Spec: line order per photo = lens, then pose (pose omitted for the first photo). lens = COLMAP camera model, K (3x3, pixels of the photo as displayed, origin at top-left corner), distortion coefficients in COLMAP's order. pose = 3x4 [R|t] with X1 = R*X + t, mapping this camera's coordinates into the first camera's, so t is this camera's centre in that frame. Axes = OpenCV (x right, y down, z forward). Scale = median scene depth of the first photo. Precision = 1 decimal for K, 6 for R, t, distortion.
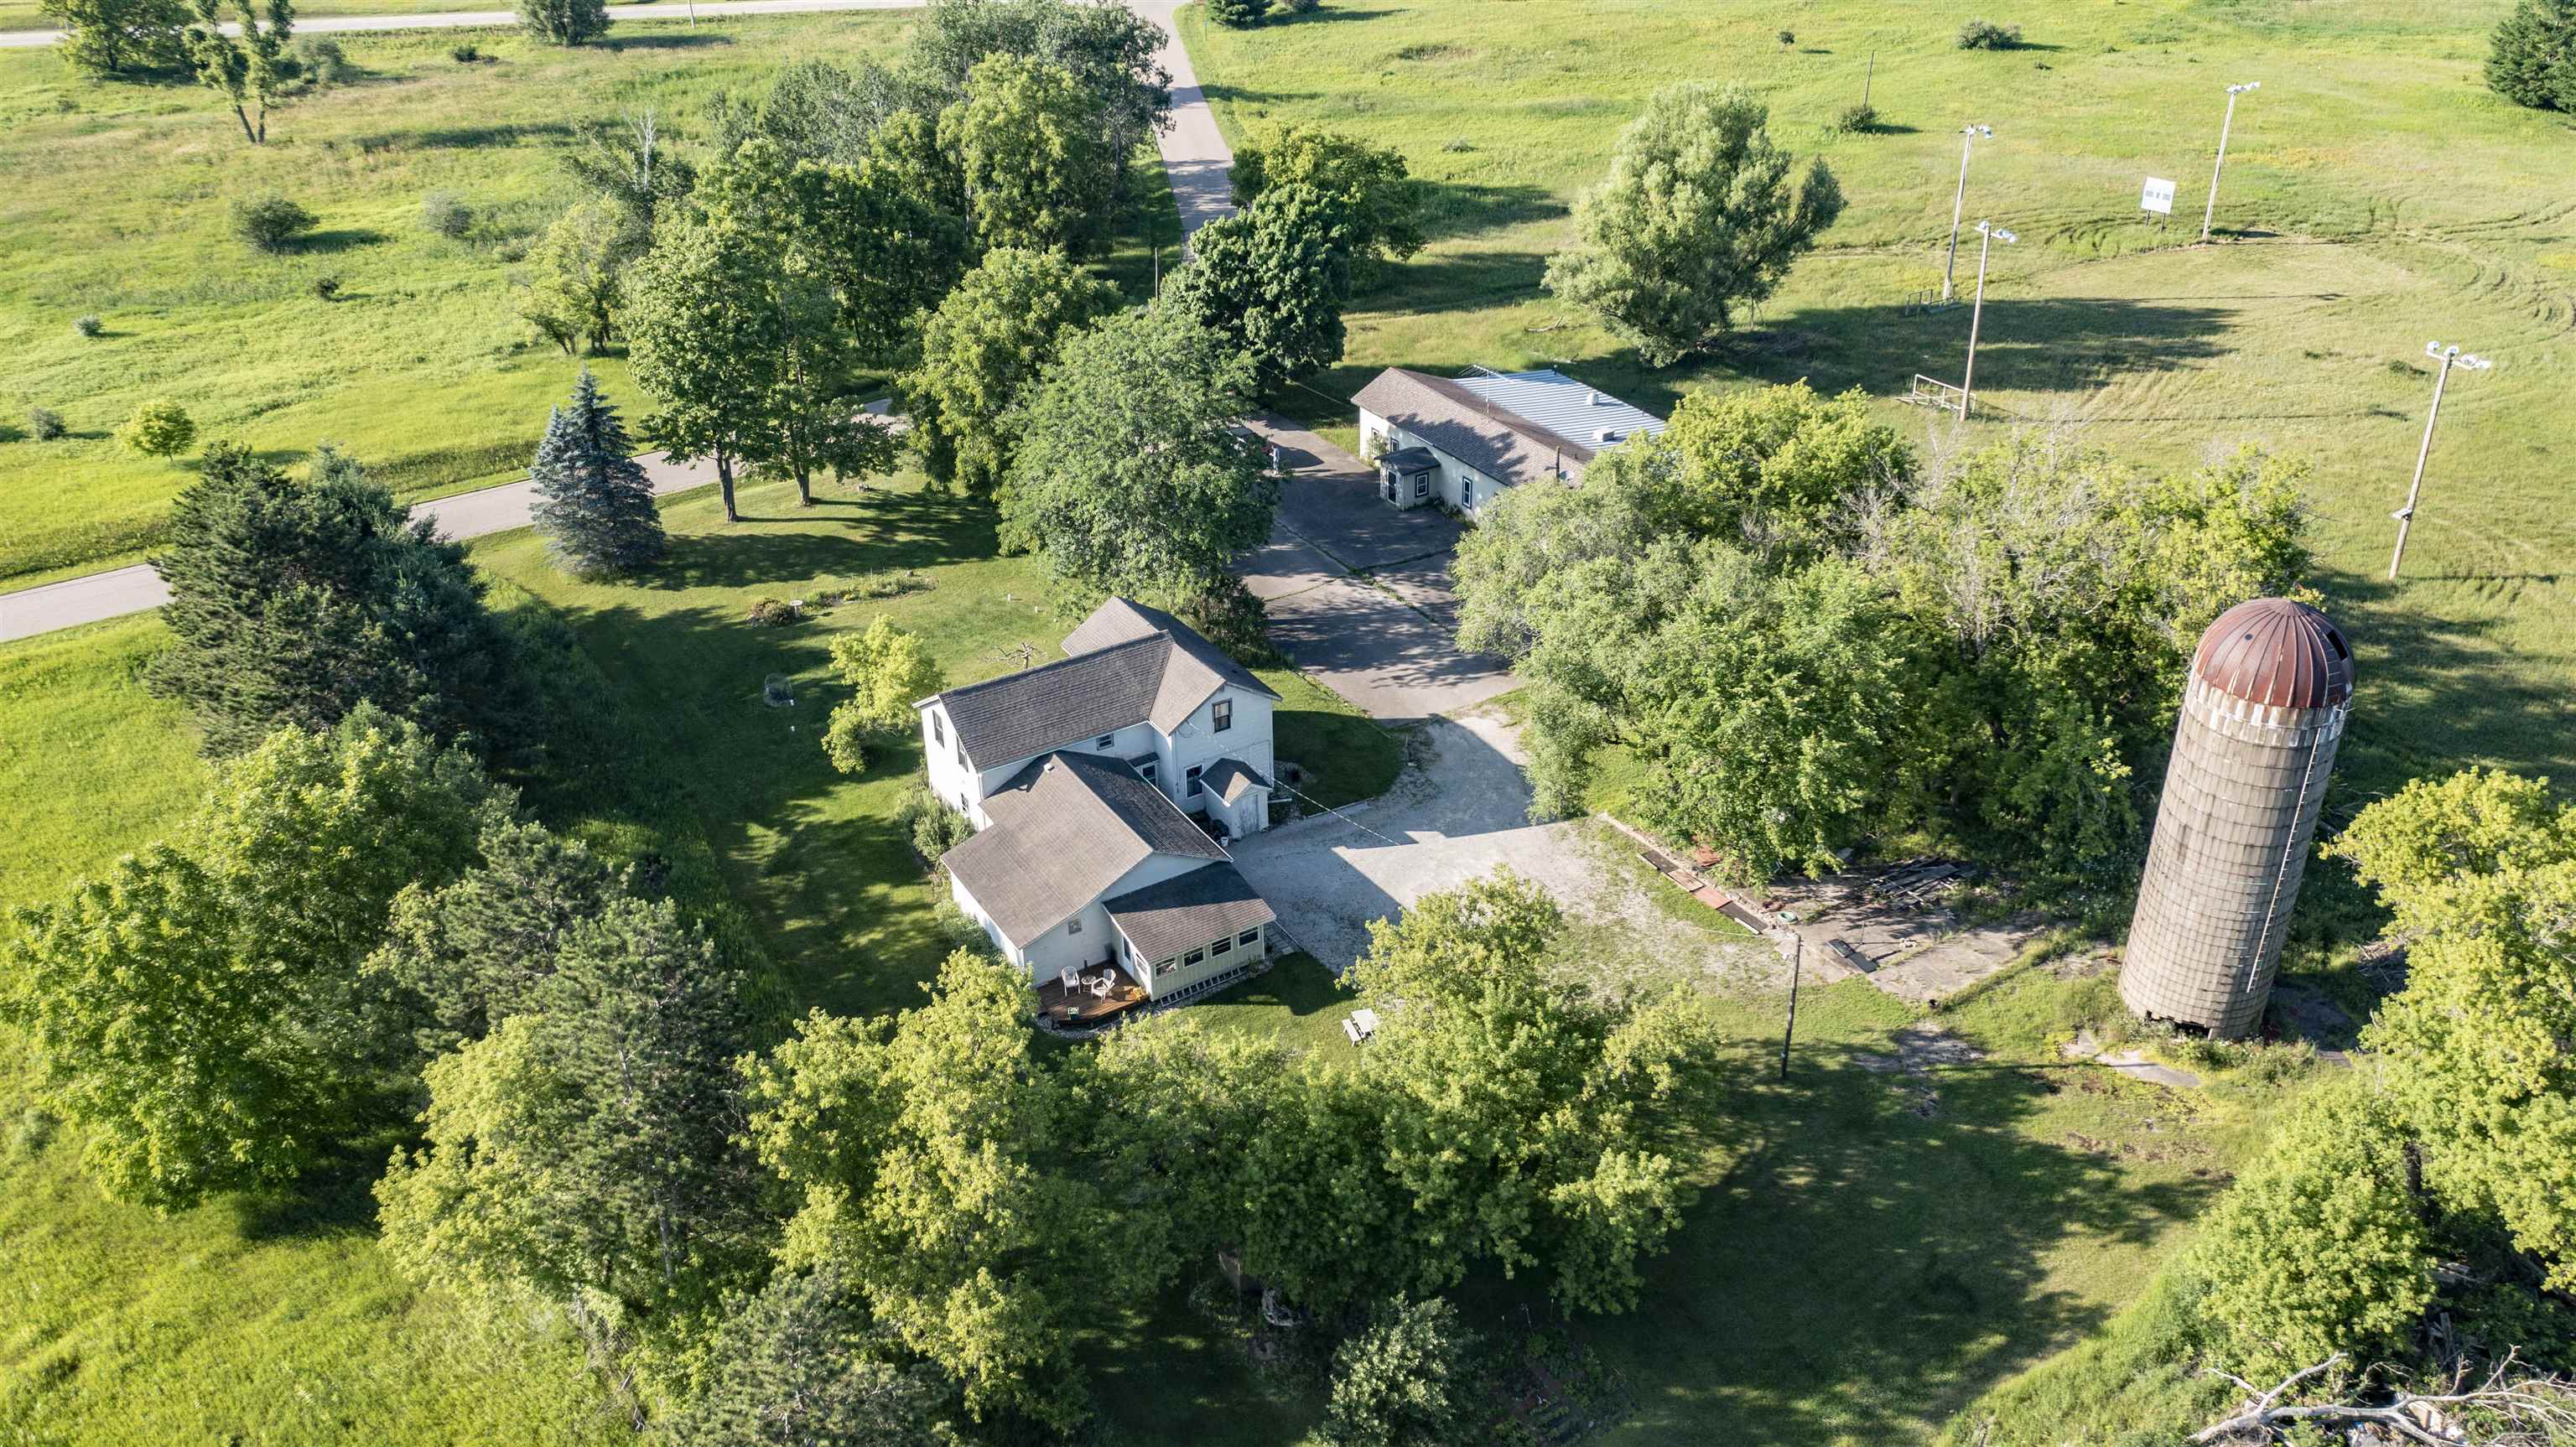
lens RADIAL K [[2131.1, 0, 1285.8], [0, 2131.1, 667.8], [0, 0, 1]] dist [-0.017332, -0.003343]
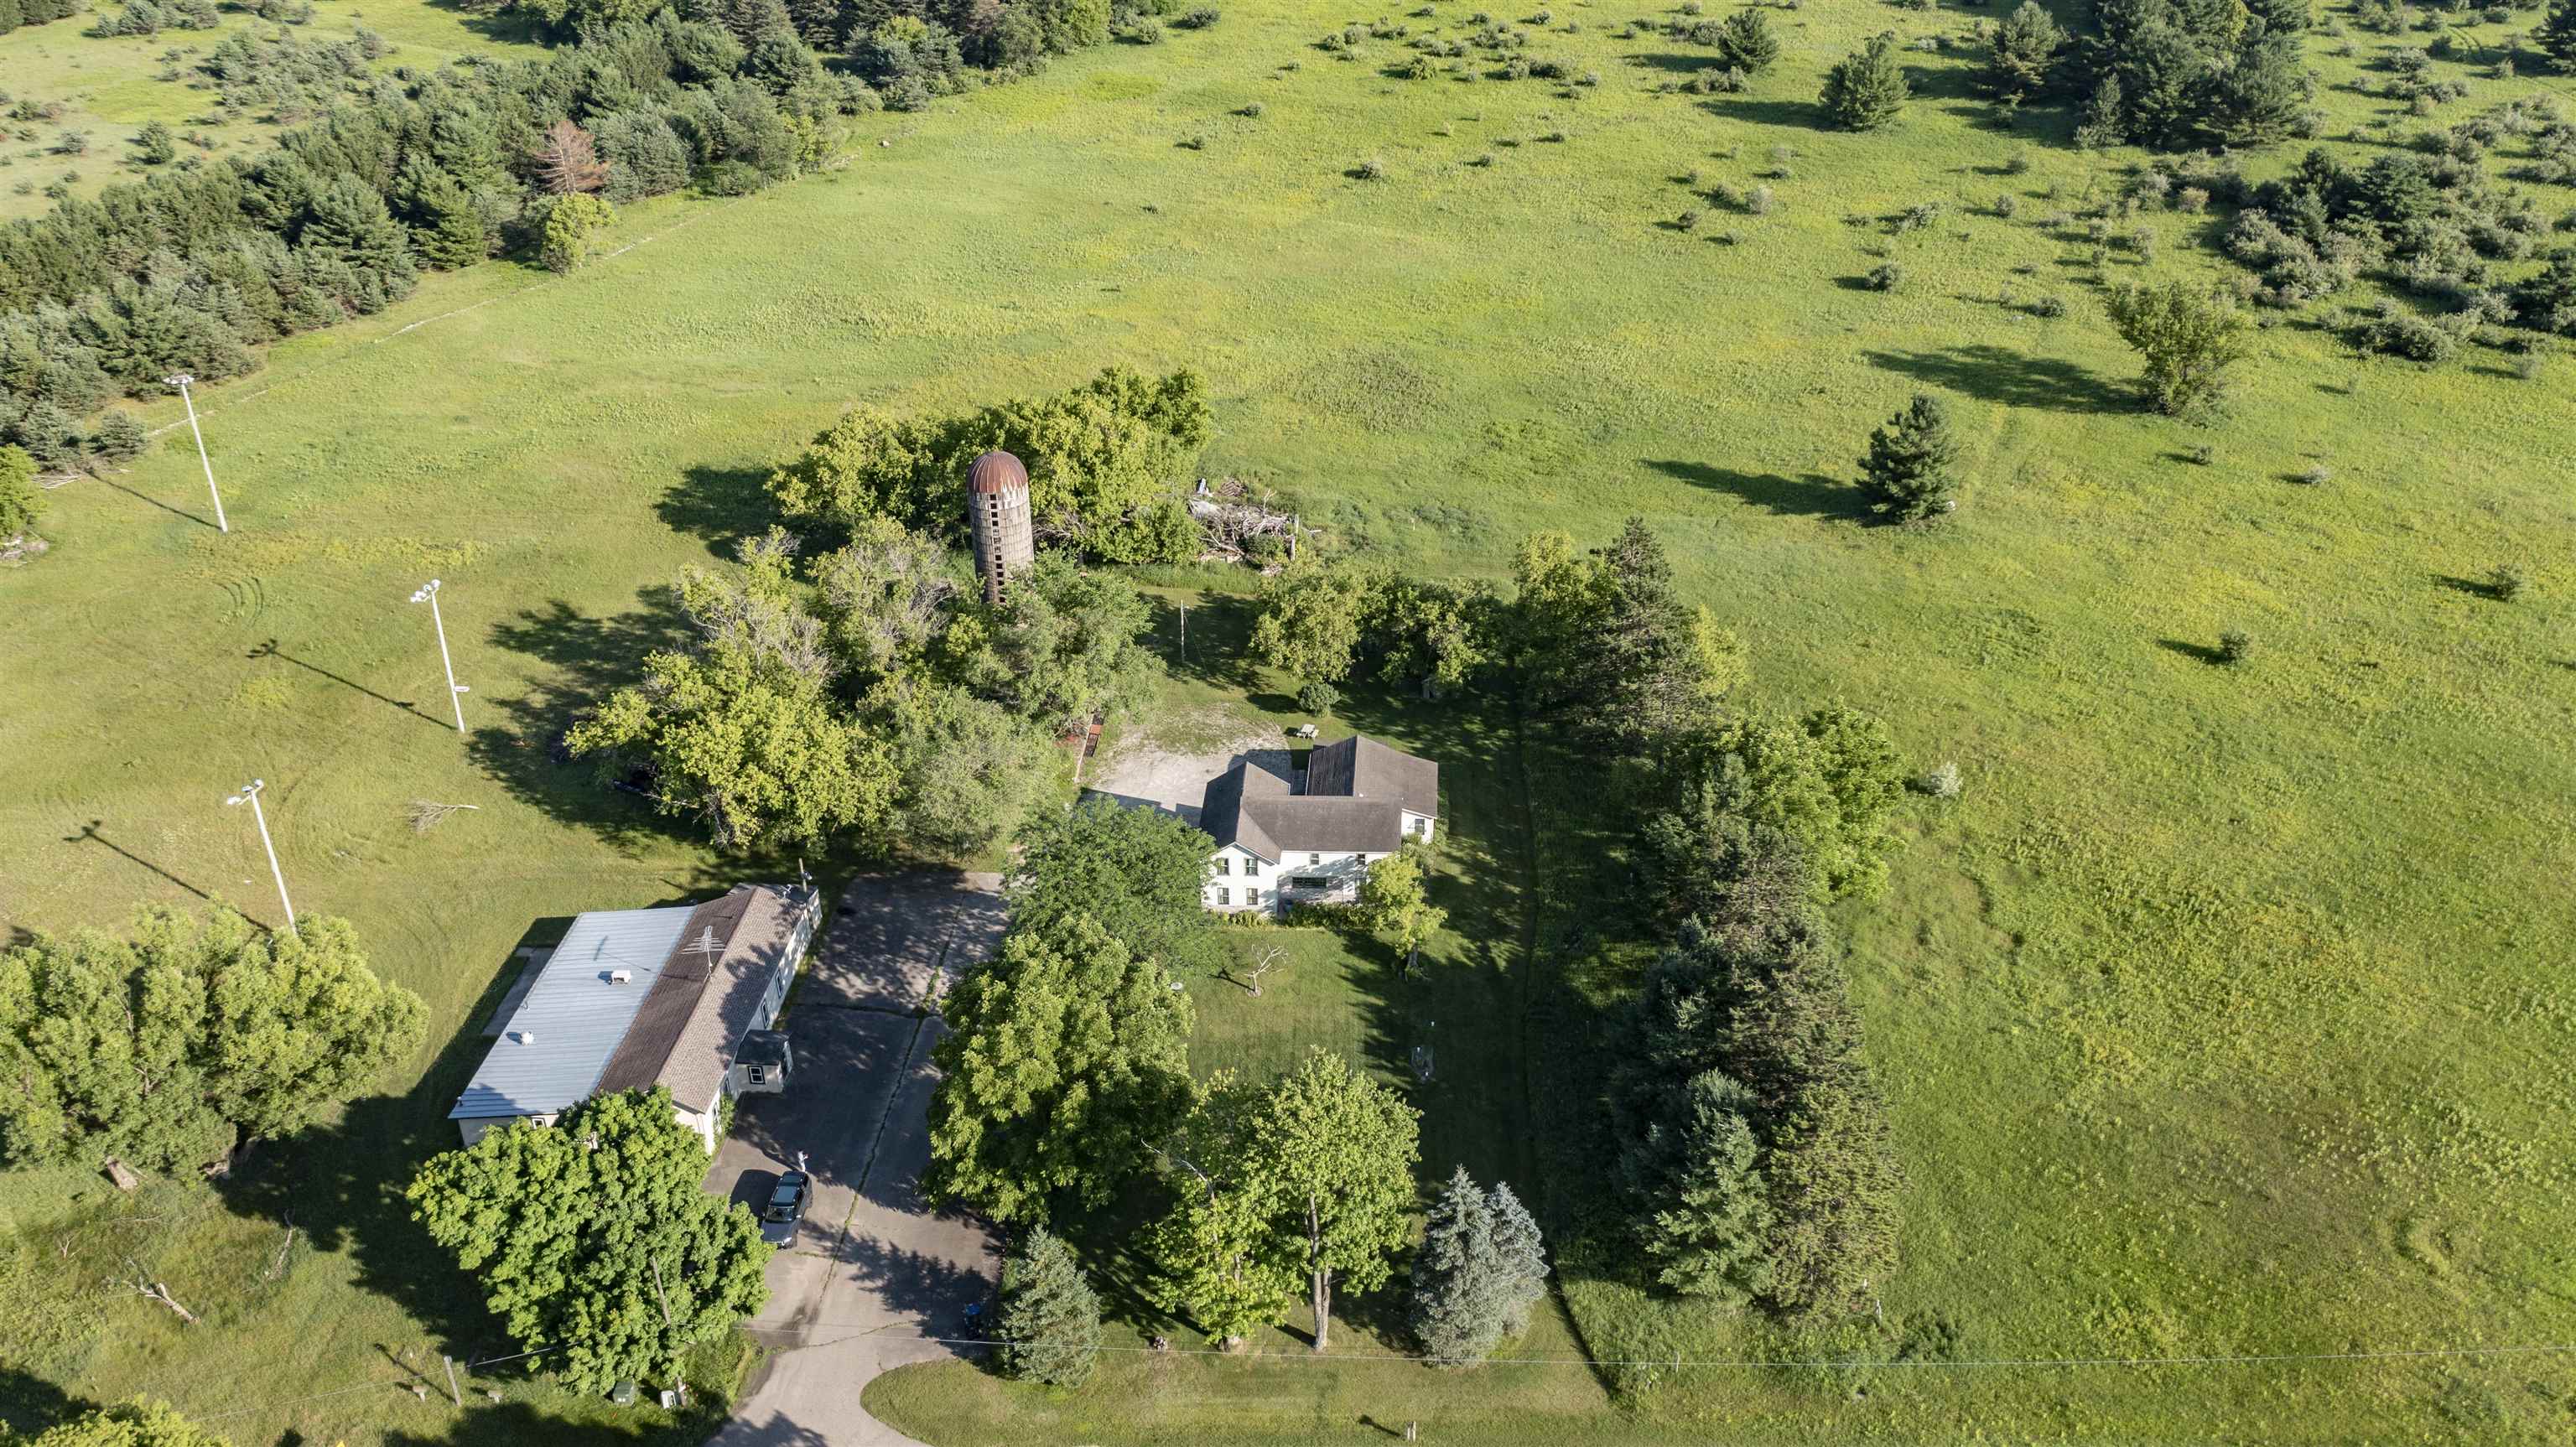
lens RADIAL K [[1926.4, 0, 1335.0], [0, 1926.4, 776.2], [0, 0, 1]] dist [-0.007519, -0.004565]
pose [[-0.826774, -0.274529, 0.490998, -0.699658], [0.275622, 0.563191, 0.779004, -0.970531], [-0.490385, 0.779390, -0.389965, 1.330889]]
